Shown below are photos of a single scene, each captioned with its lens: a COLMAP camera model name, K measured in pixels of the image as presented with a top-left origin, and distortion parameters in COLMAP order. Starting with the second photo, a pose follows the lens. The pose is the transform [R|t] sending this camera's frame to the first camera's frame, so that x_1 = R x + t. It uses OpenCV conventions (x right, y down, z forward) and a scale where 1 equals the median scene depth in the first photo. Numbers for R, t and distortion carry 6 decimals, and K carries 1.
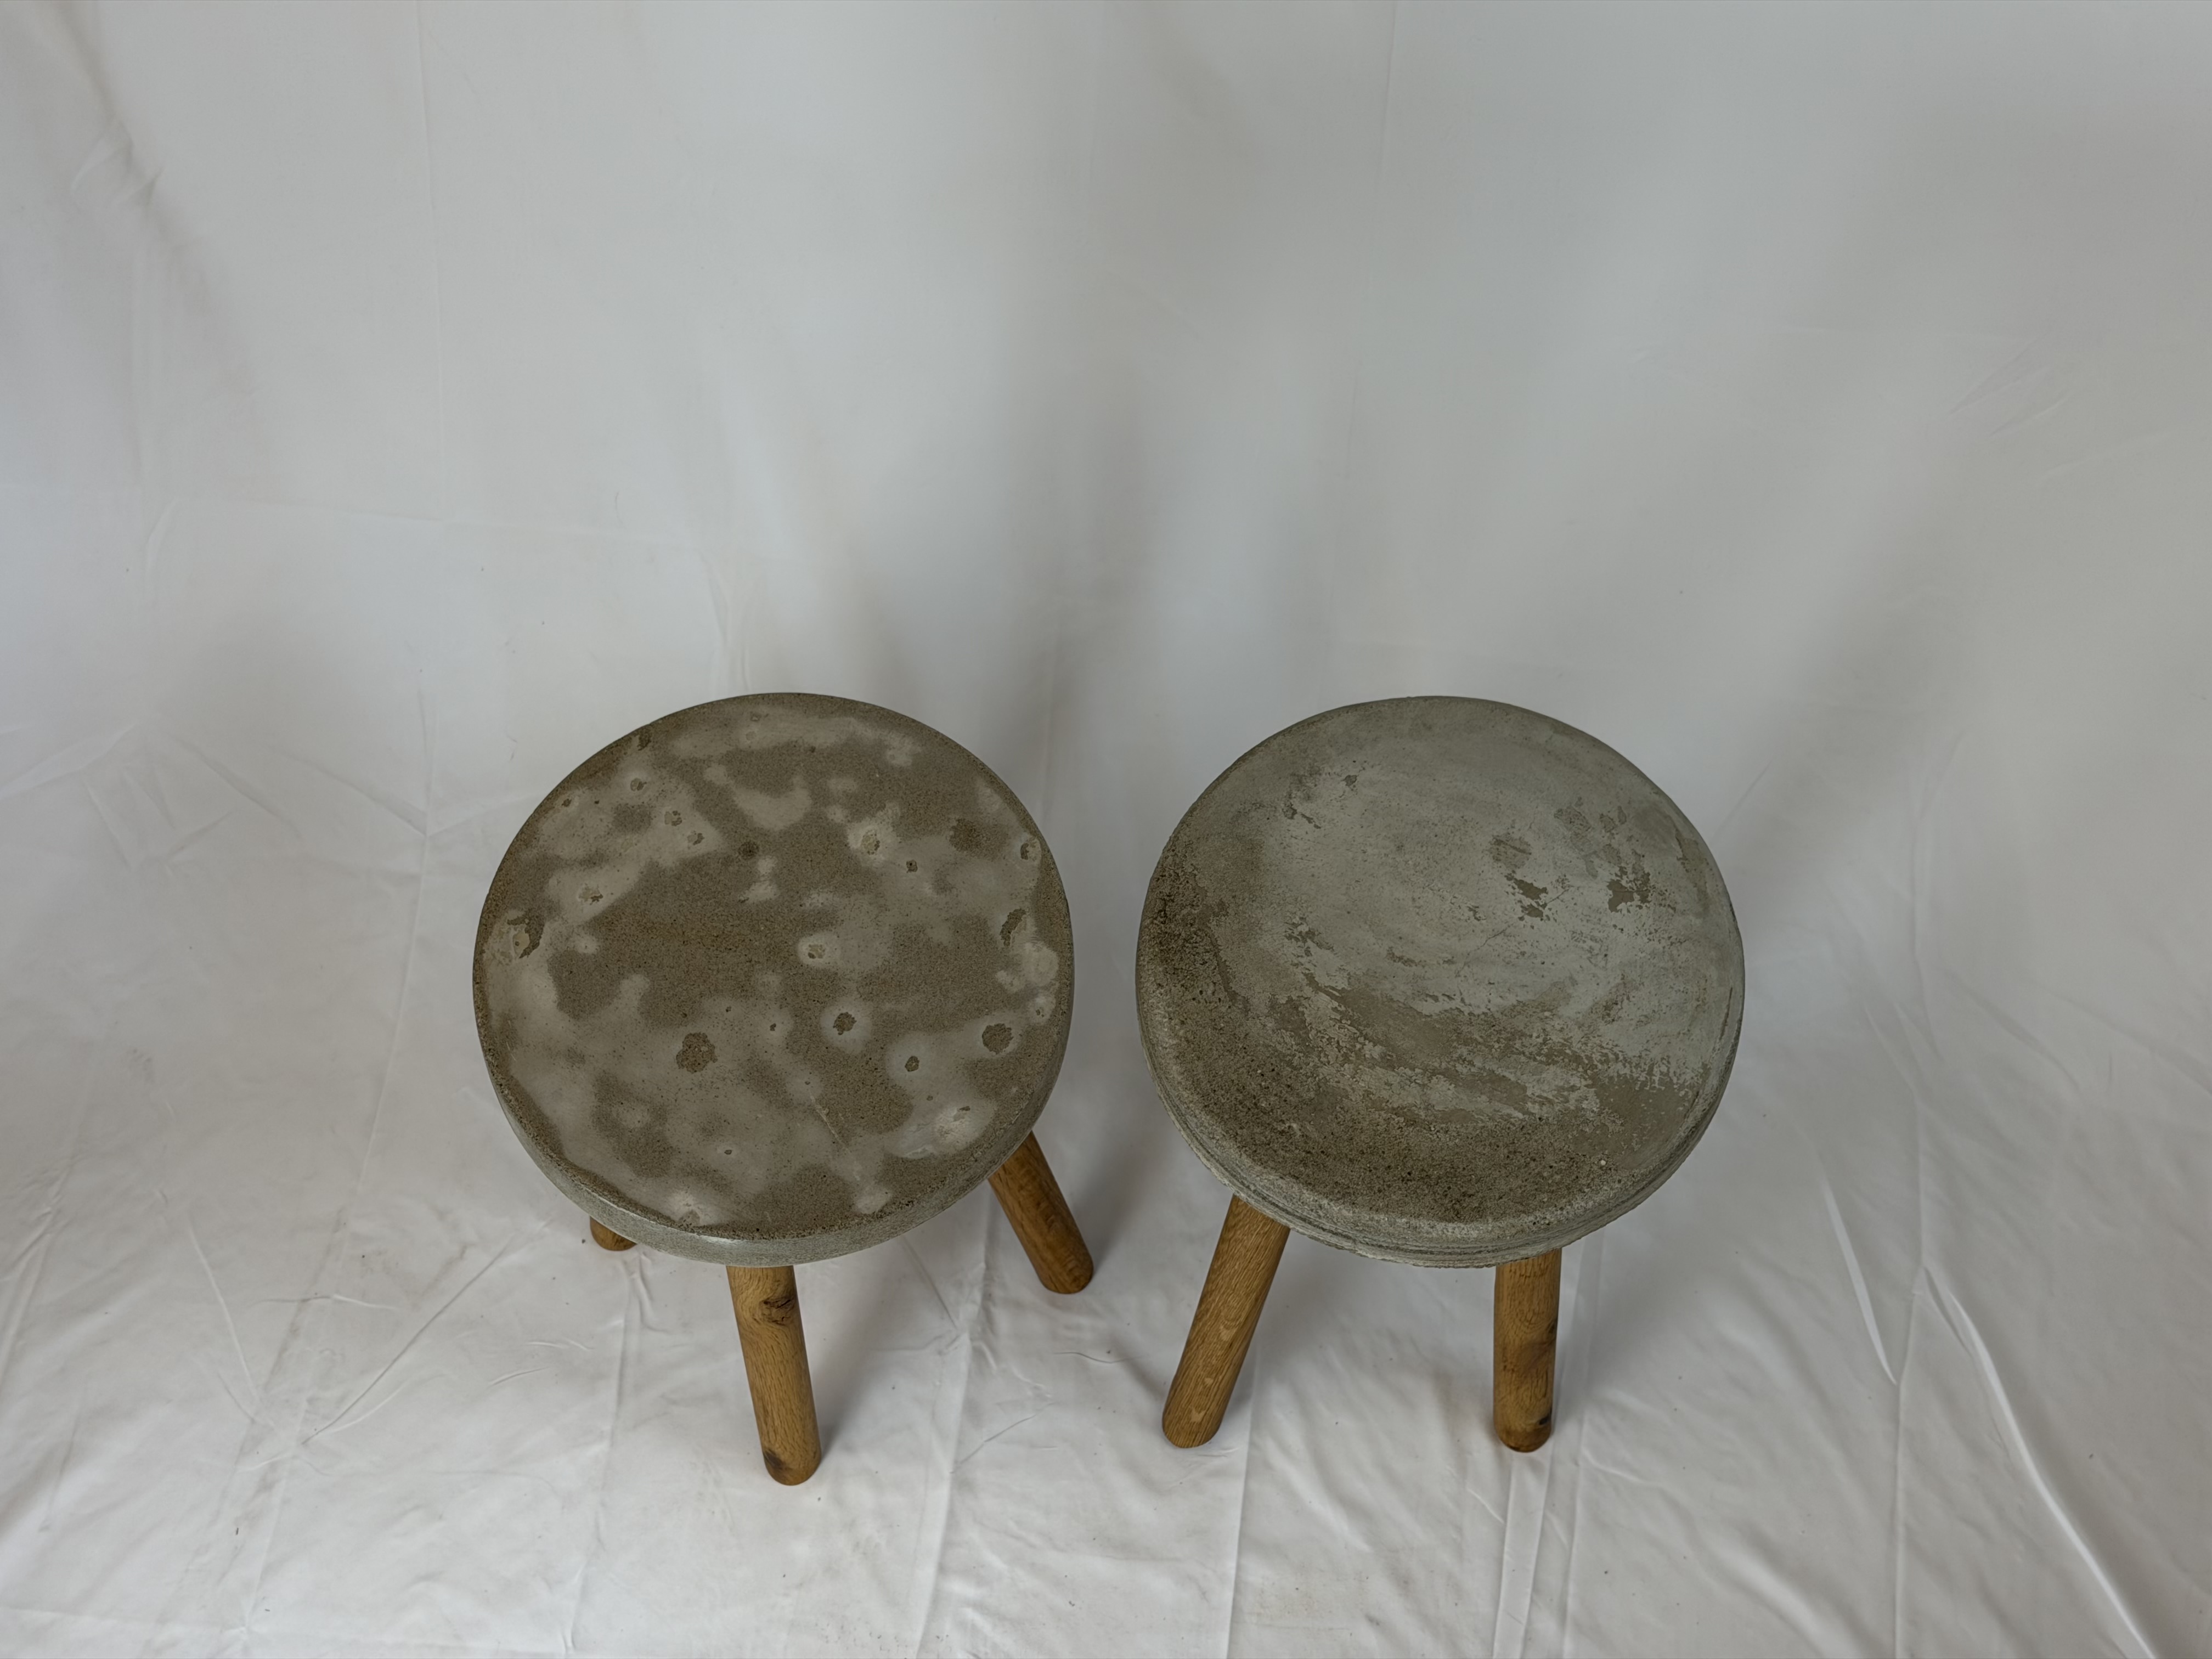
lens RADIAL K [[3073.6, 0, 1106.0], [0, 3073.6, 829.5], [0, 0, 1]] dist [0.148405, 0.006766]
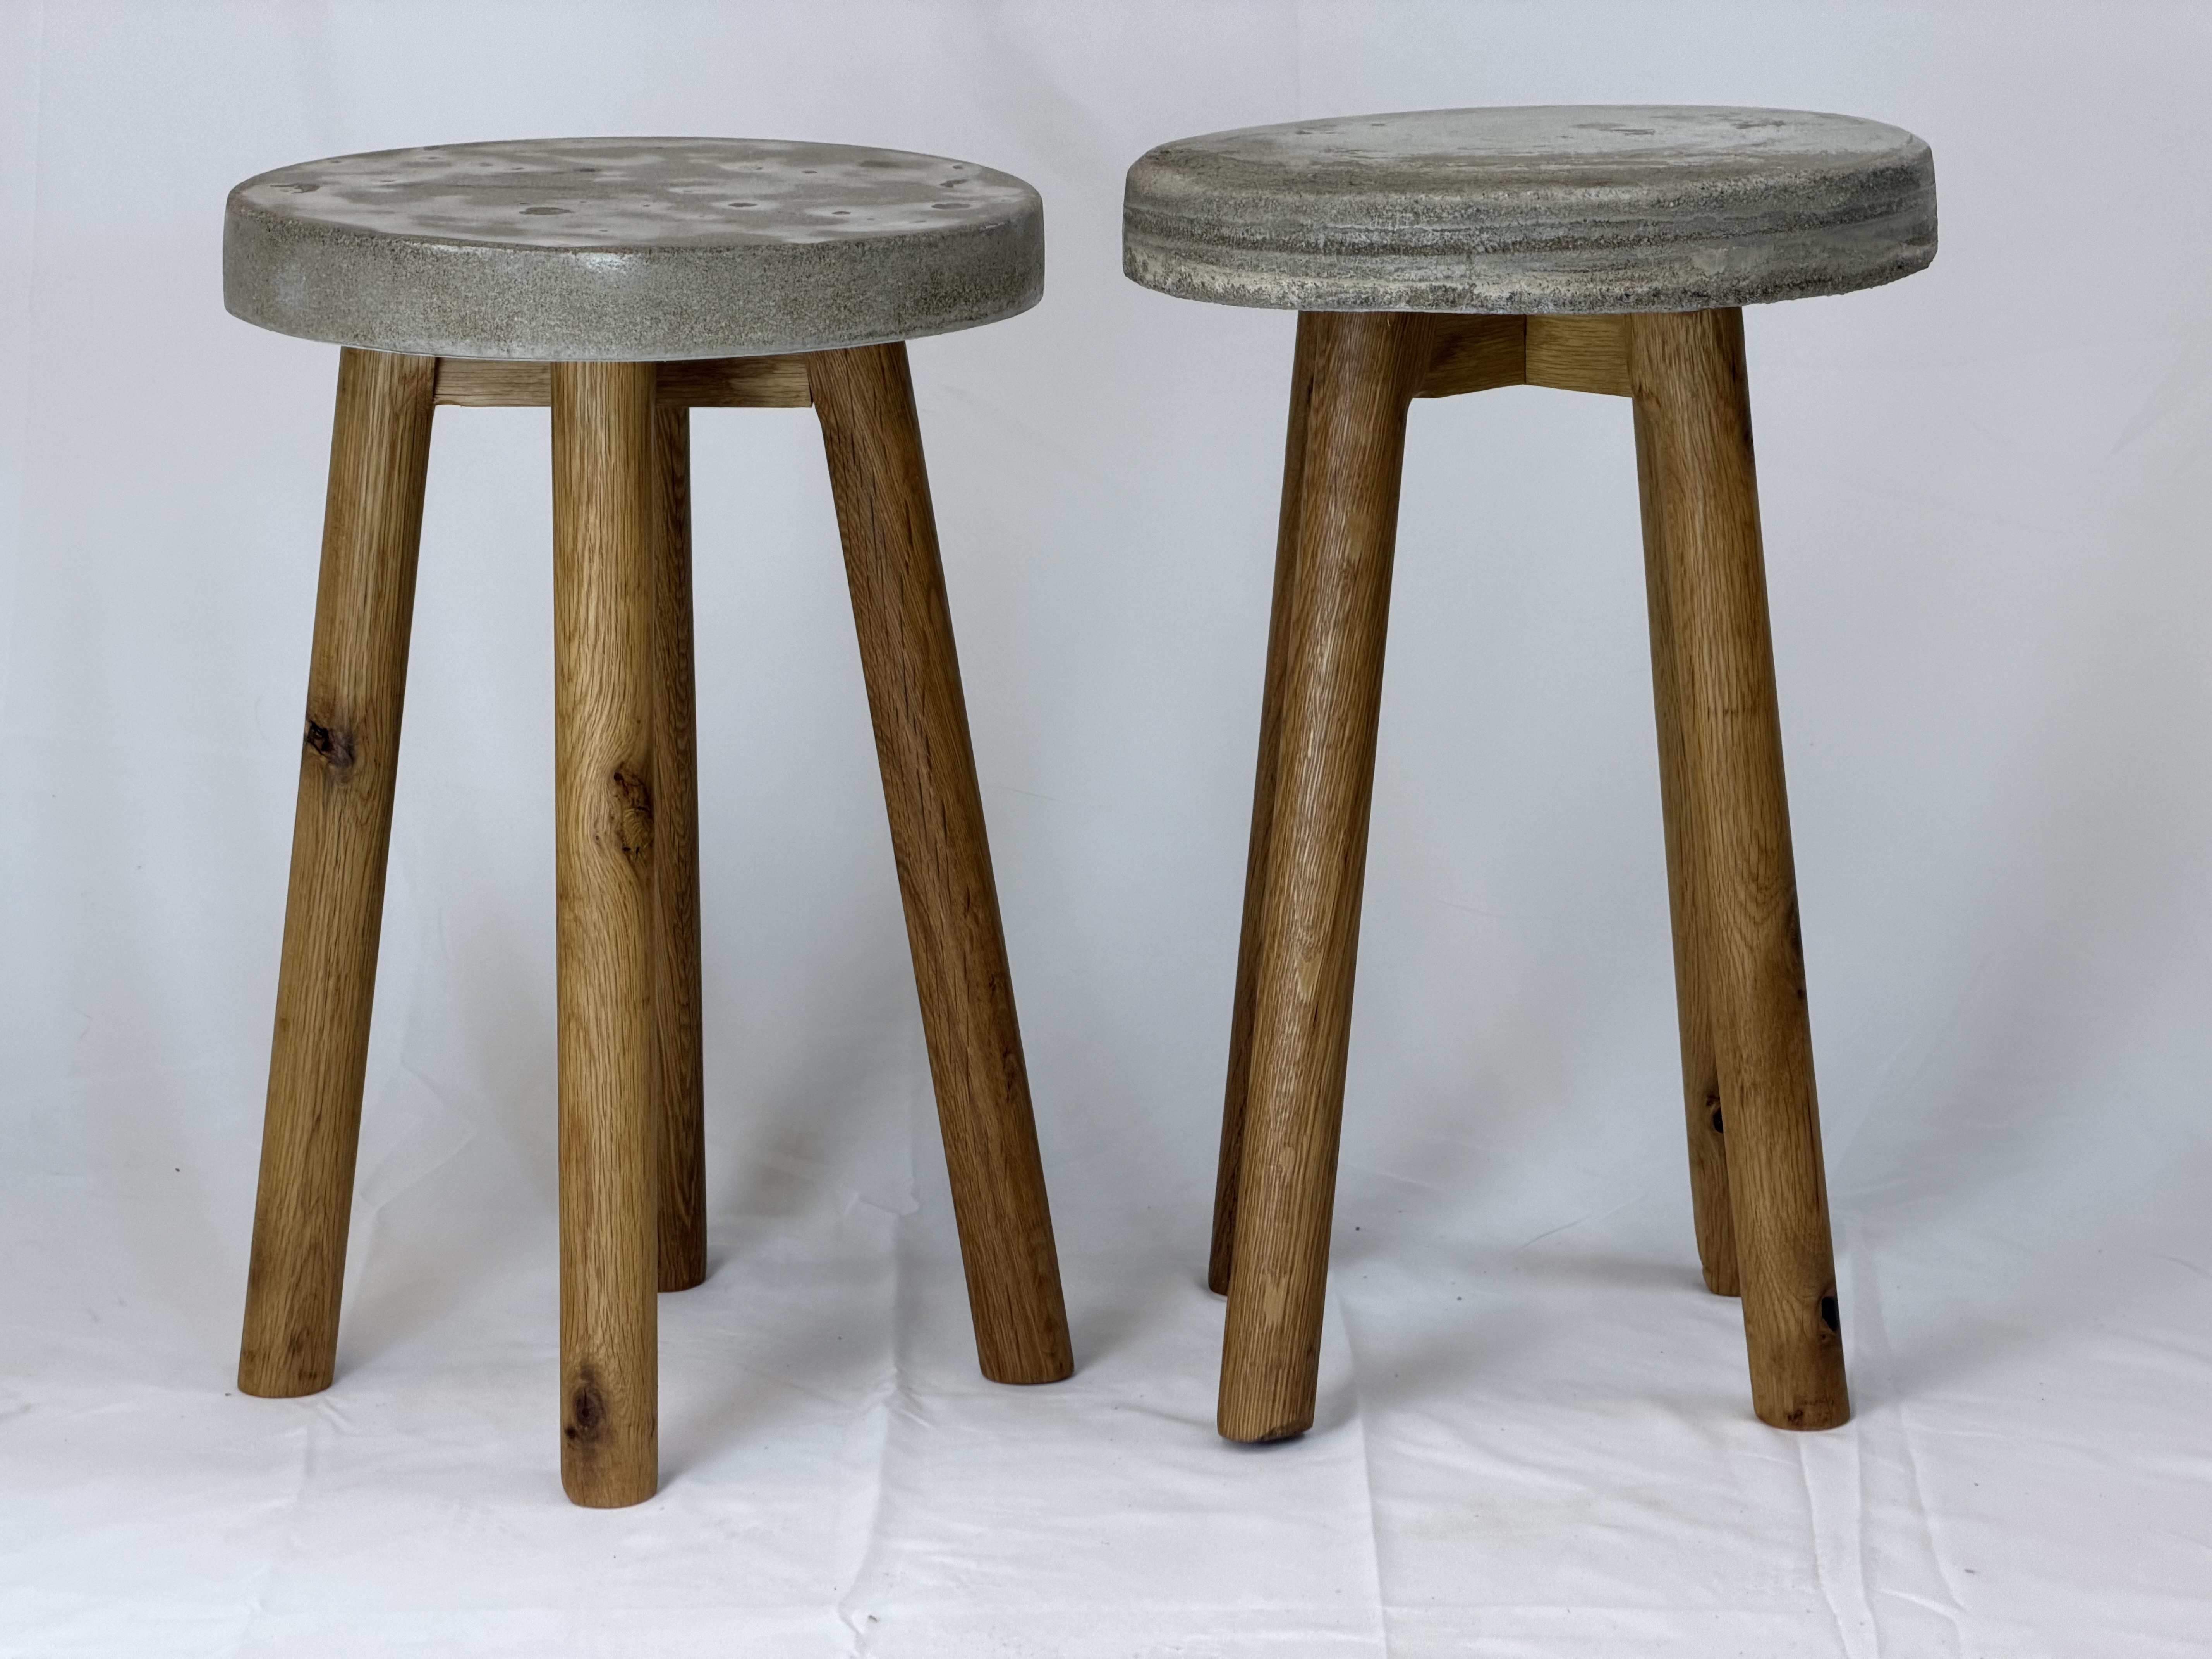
lens RADIAL K [[6675.4, 0, 1106.0], [0, 6675.4, 829.5], [0, 0, 1]] dist [0.206354, 0.149148]
pose [[0.993024, -0.032454, 0.113362, -0.182333], [0.108236, 0.632331, -0.767100, 1.373449], [-0.046787, 0.774019, 0.631432, 0.101589]]
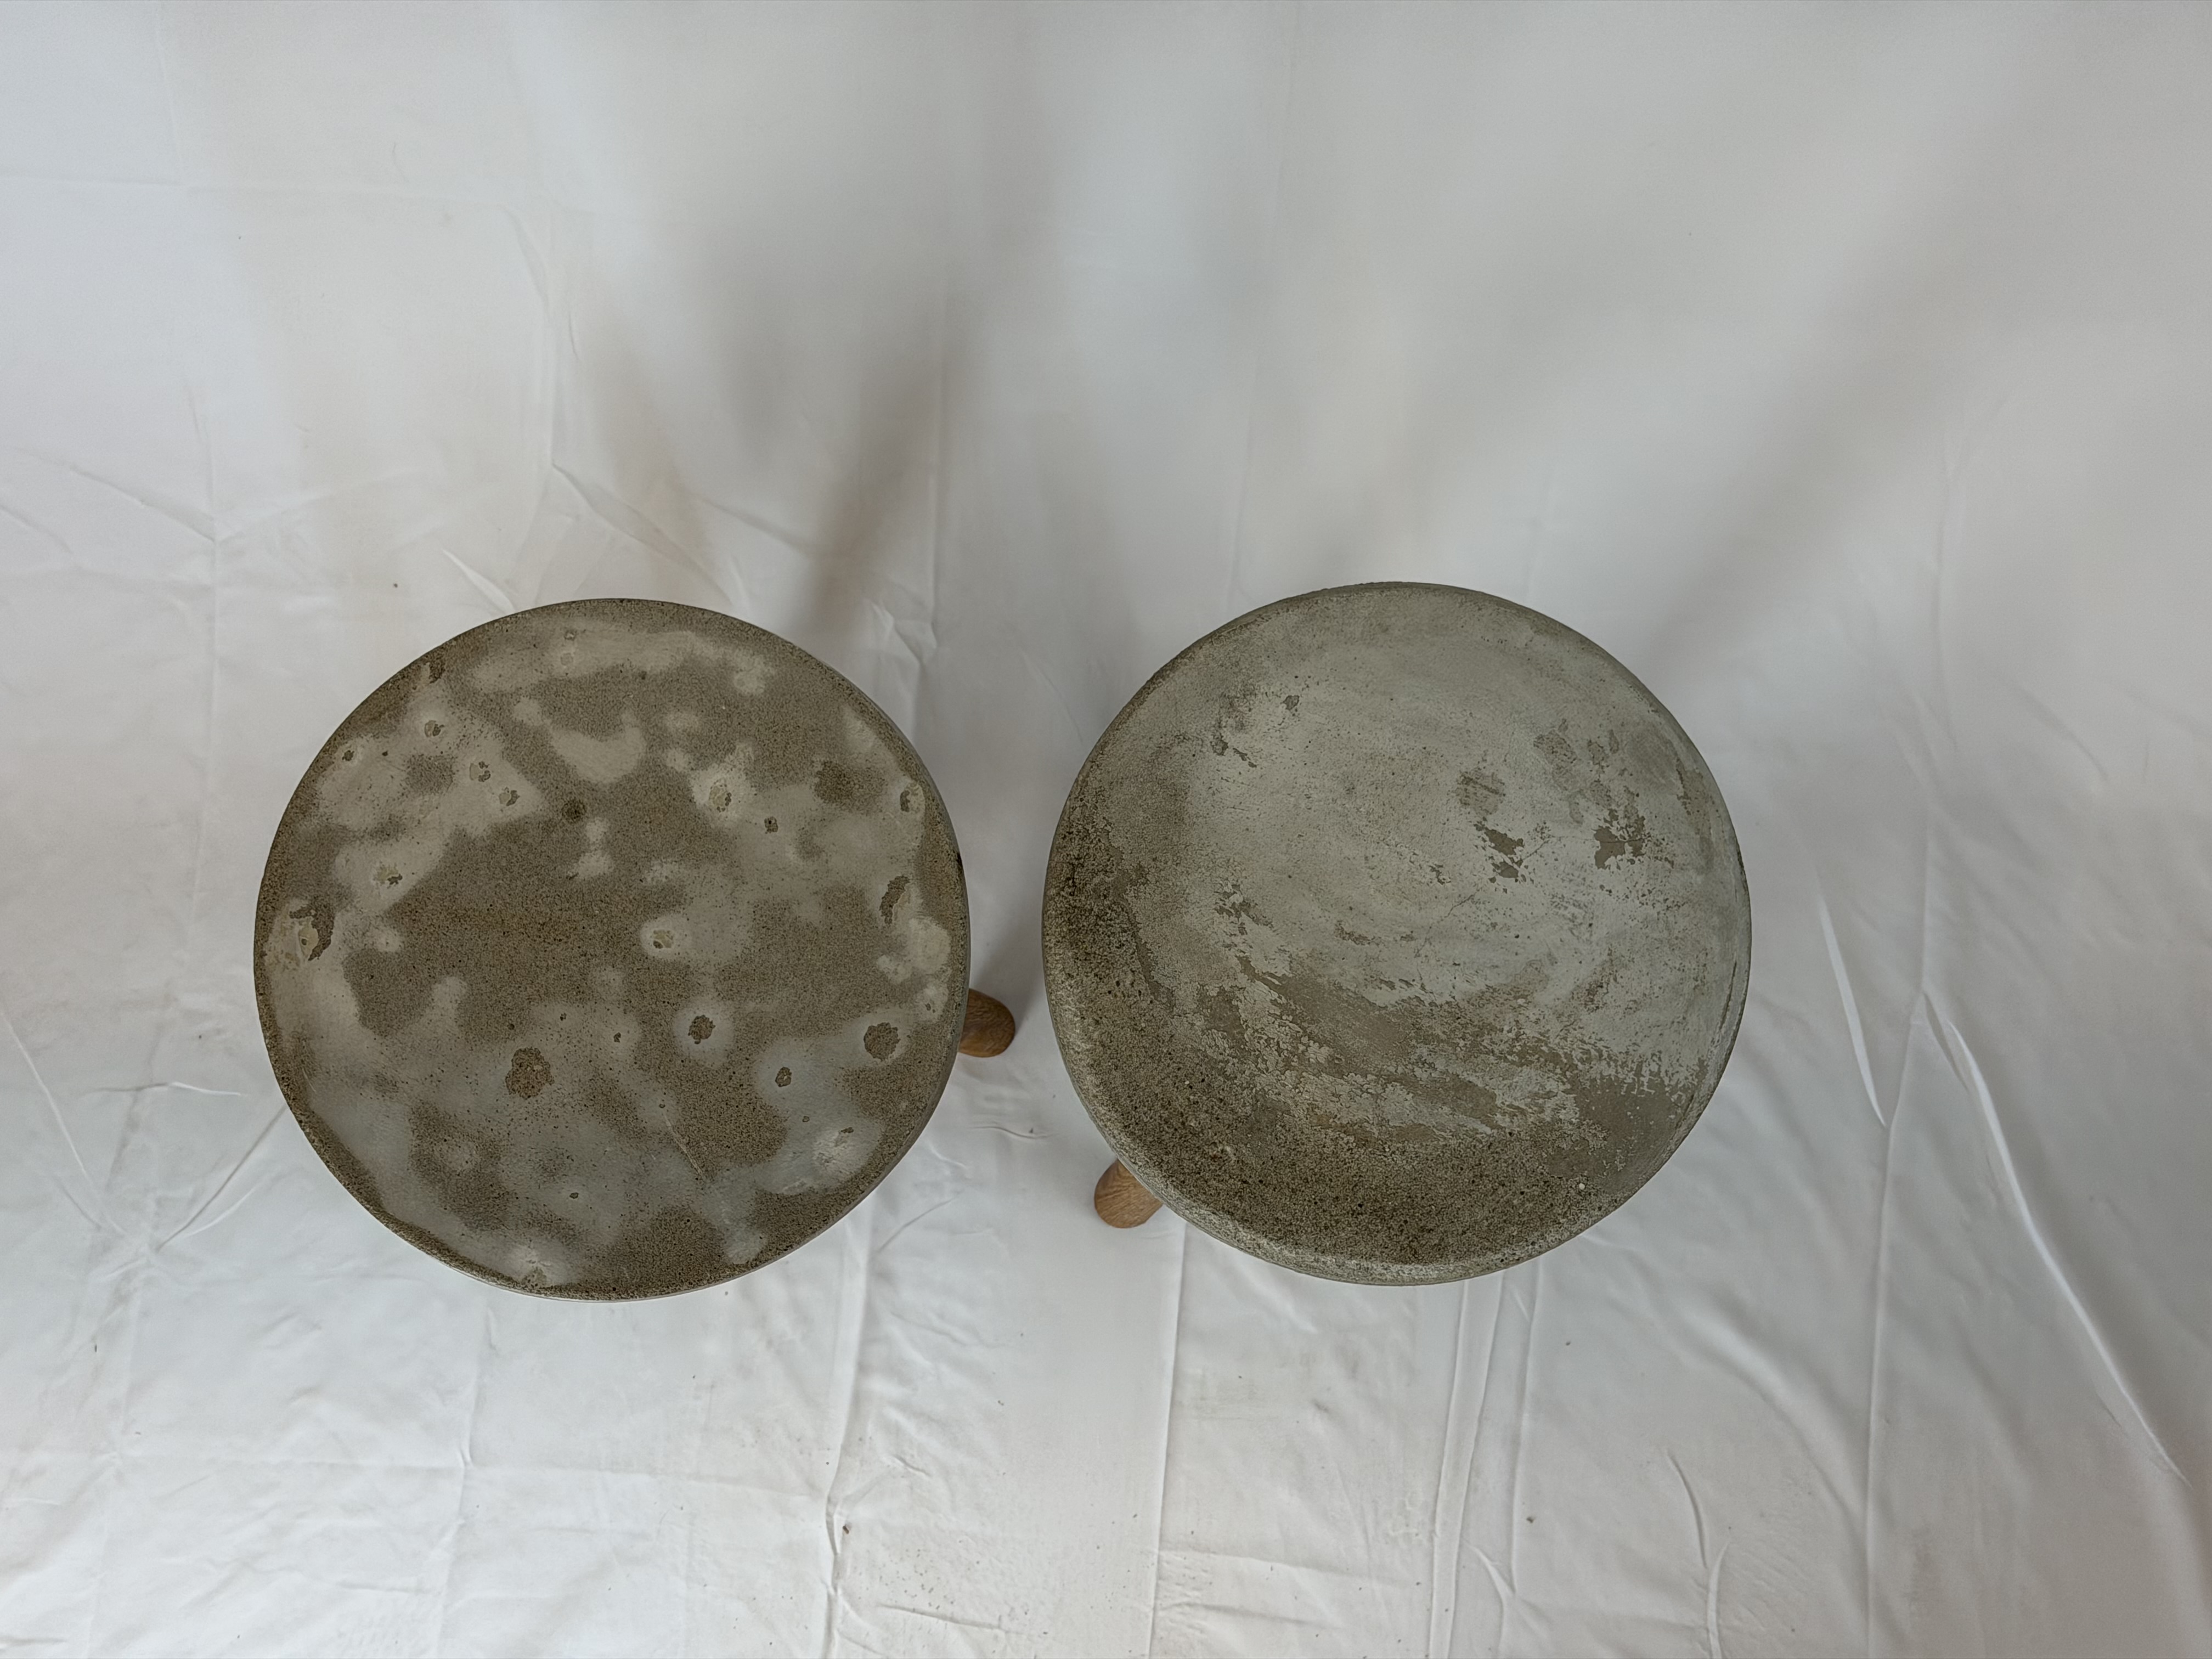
lens RADIAL K [[3085.7, 0, 1134.2], [0, 3085.7, 844.6], [0, 0, 1]] dist [0.157170, -0.094978]
pose [[0.999374, -0.030917, 0.017188, 0.021601], [0.023475, 0.943149, 0.331541, -0.263810], [-0.026461, -0.330930, 0.943284, 0.200873]]
